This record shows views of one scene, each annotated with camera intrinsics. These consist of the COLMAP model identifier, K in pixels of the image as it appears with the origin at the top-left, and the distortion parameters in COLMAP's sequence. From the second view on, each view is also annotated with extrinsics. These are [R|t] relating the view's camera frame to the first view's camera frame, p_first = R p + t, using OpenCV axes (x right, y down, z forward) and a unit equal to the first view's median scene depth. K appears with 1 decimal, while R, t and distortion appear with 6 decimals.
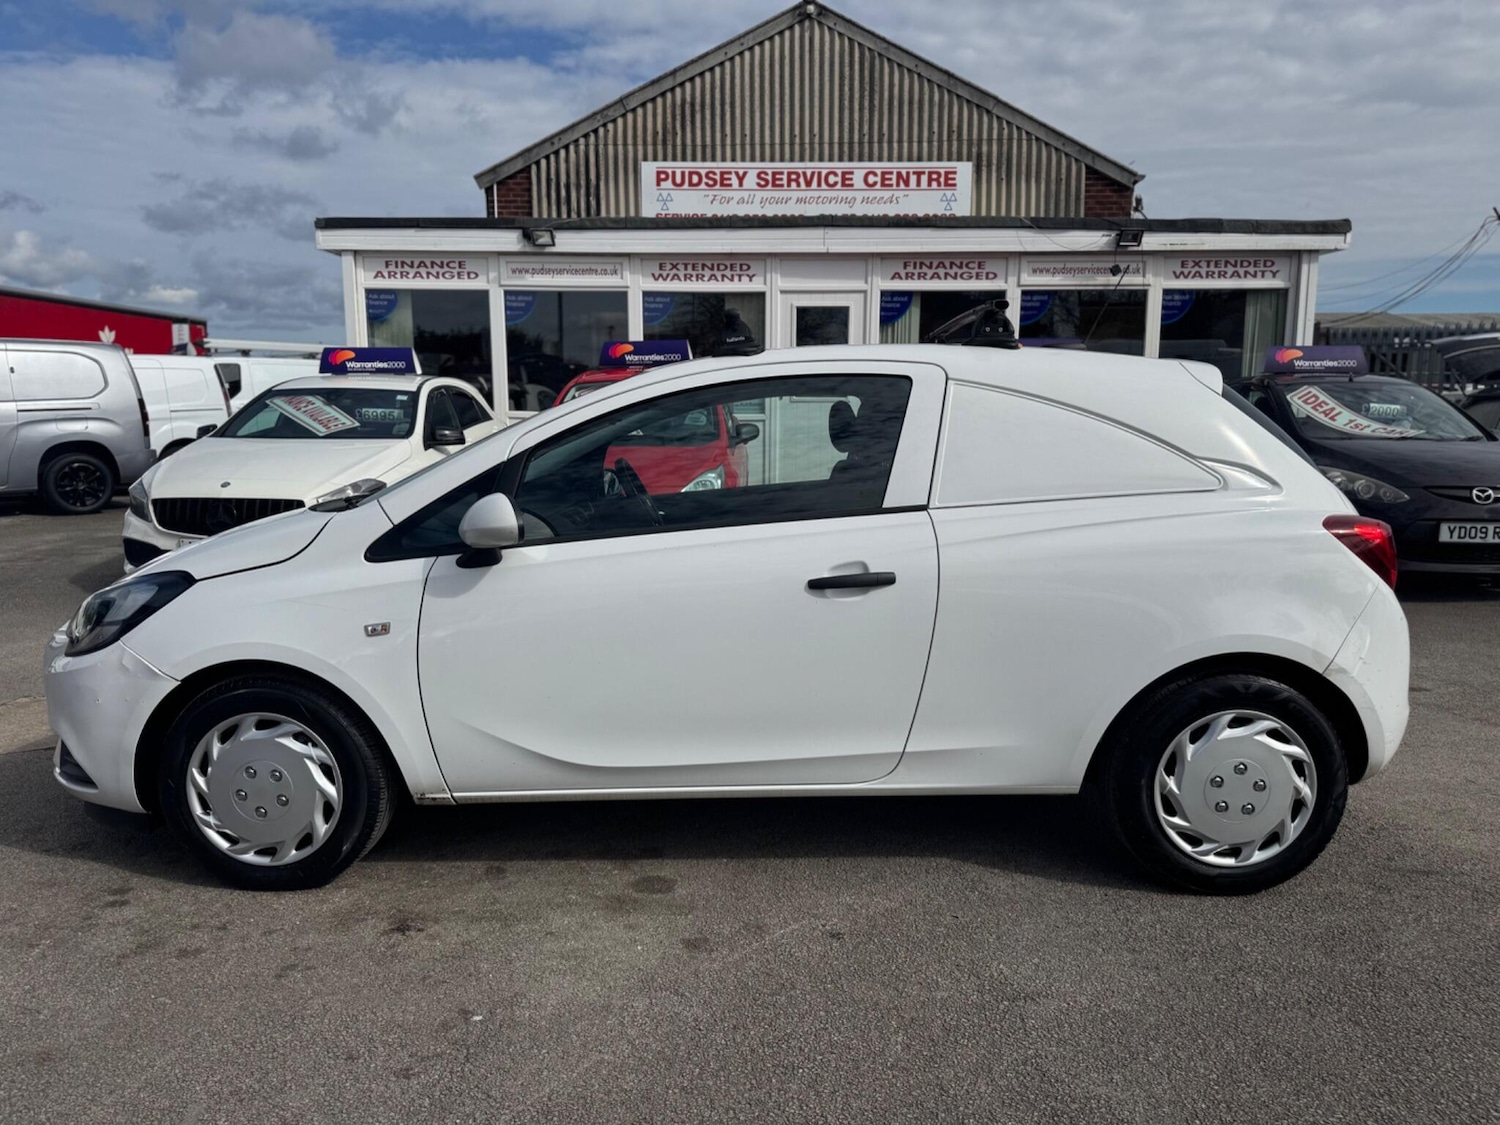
lens RADIAL K [[1043.8, 0, 753.9], [0, 1043.8, 568.2], [0, 0, 1]] dist [0.036396, -0.050084]
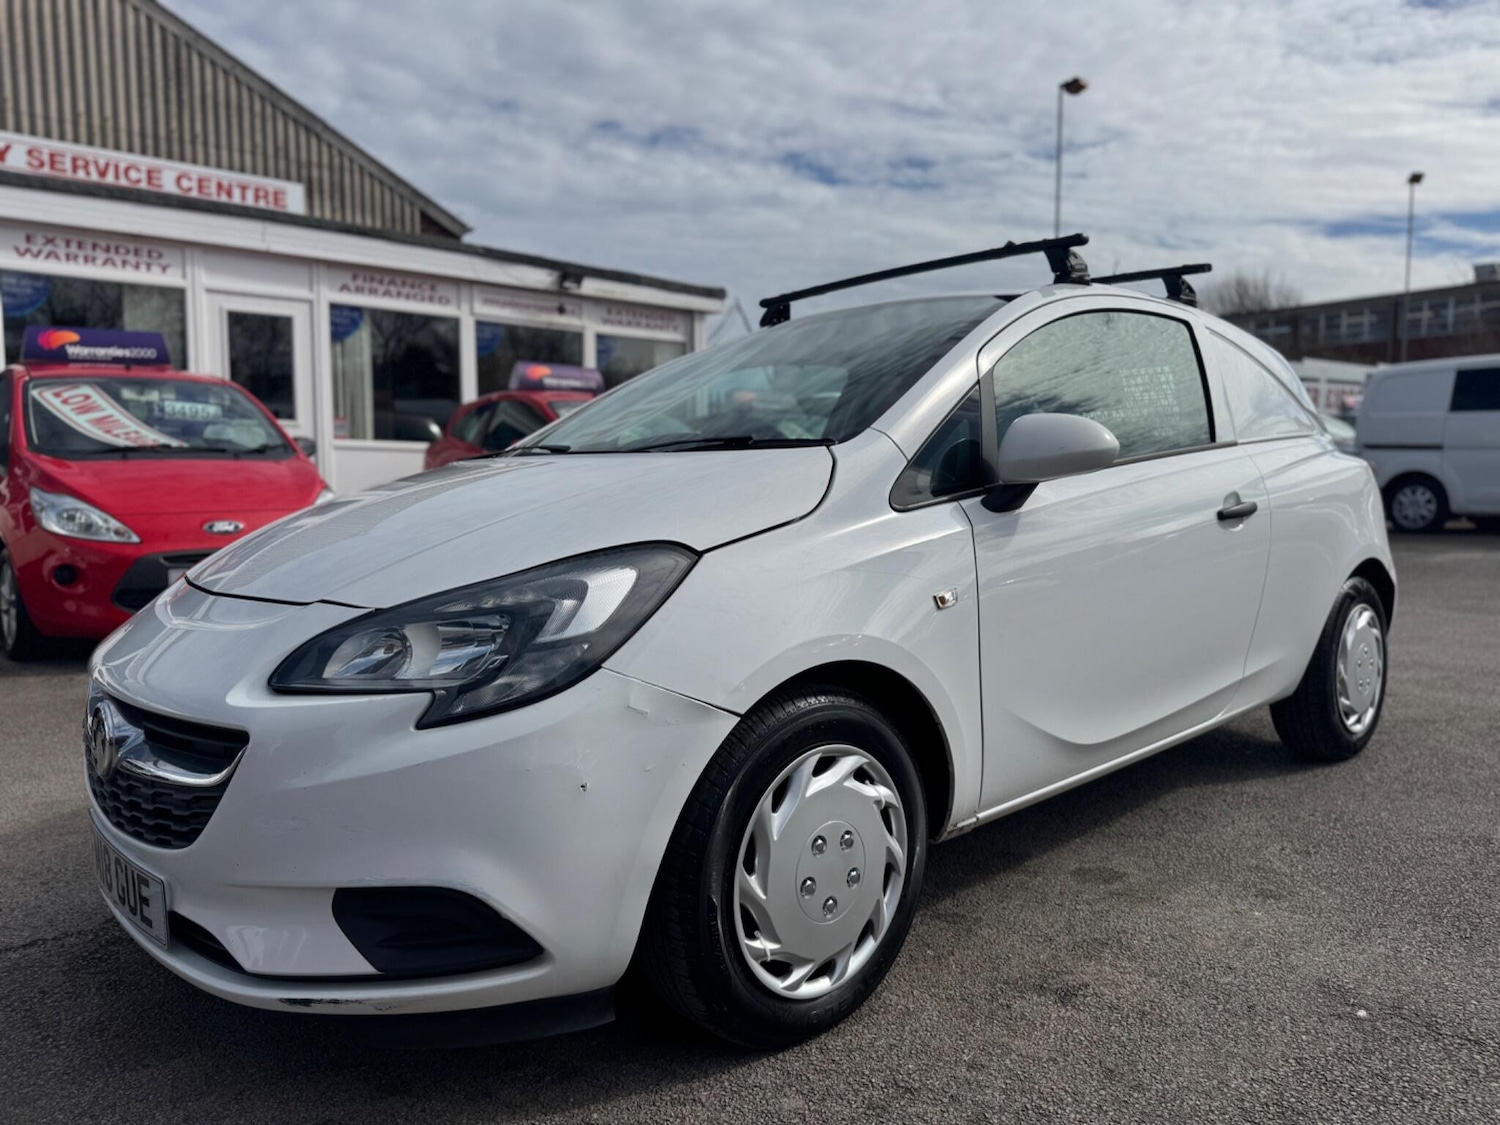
lens RADIAL K [[1042.1, 0, 752.5], [0, 1042.1, 566.1], [0, 0, 1]] dist [0.011439, -0.021019]
pose [[0.732675, -0.059724, 0.677953, -0.225882], [0.101092, 0.994642, -0.021630, 0.009175], [-0.673029, 0.084383, 0.734787, 0.136173]]
